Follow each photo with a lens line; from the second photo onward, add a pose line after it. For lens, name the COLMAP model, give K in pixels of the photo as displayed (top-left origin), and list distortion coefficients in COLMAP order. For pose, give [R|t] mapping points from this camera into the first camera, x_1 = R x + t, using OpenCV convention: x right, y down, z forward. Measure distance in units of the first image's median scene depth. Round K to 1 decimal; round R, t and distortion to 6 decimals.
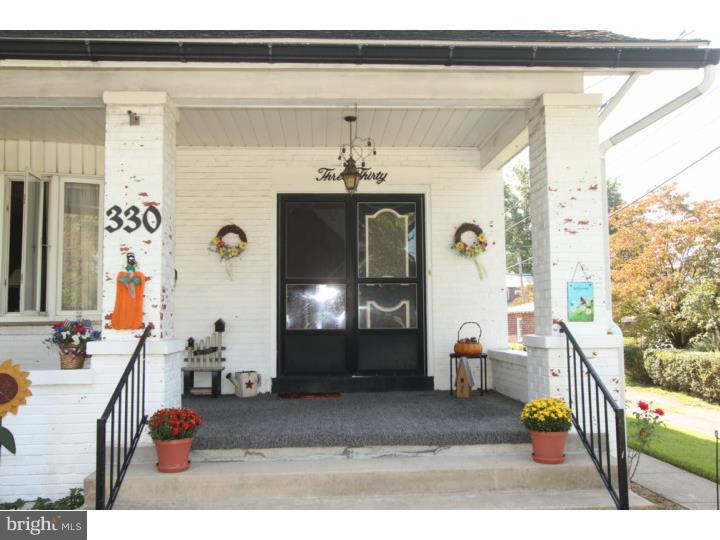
lens RADIAL K [[636.0, 0, 360.0], [0, 636.0, 270.0], [0, 0, 1]] dist [0.041312, -0.006383]
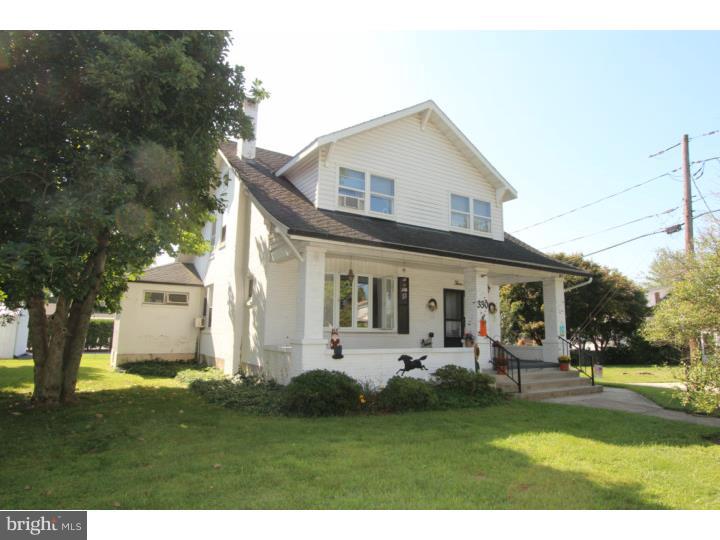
lens RADIAL K [[397.7, 0, 358.8], [0, 397.7, 274.1], [0, 0, 1]] dist [0.000245, 0.000431]
pose [[0.888233, 0.090806, 0.450329, -1.921164], [-0.062181, 0.995013, -0.077990, -0.033110], [-0.455165, 0.041271, 0.889450, -0.620693]]
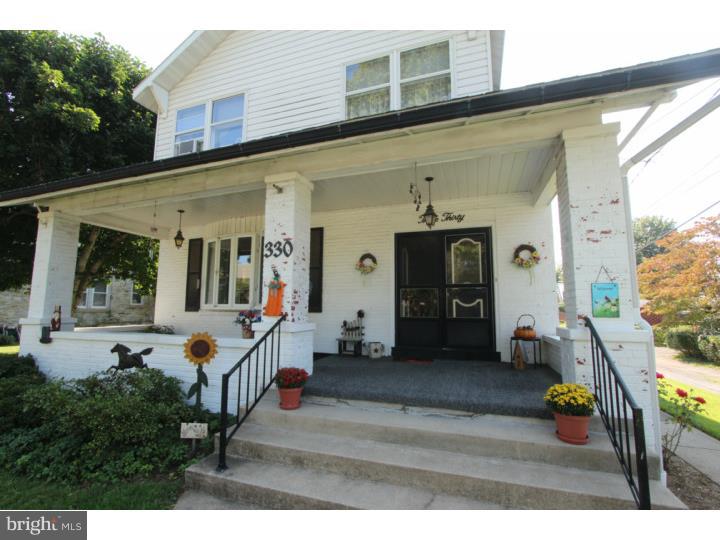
lens RADIAL K [[327.2, 0, 365.6], [0, 327.2, 271.7], [0, 0, 1]] dist [-0.002630, 0.000582]
pose [[0.928378, -0.028360, -0.370553, 0.165963], [0.014973, 0.999129, -0.038955, 0.014918], [0.371335, 0.030617, 0.927994, 0.294132]]
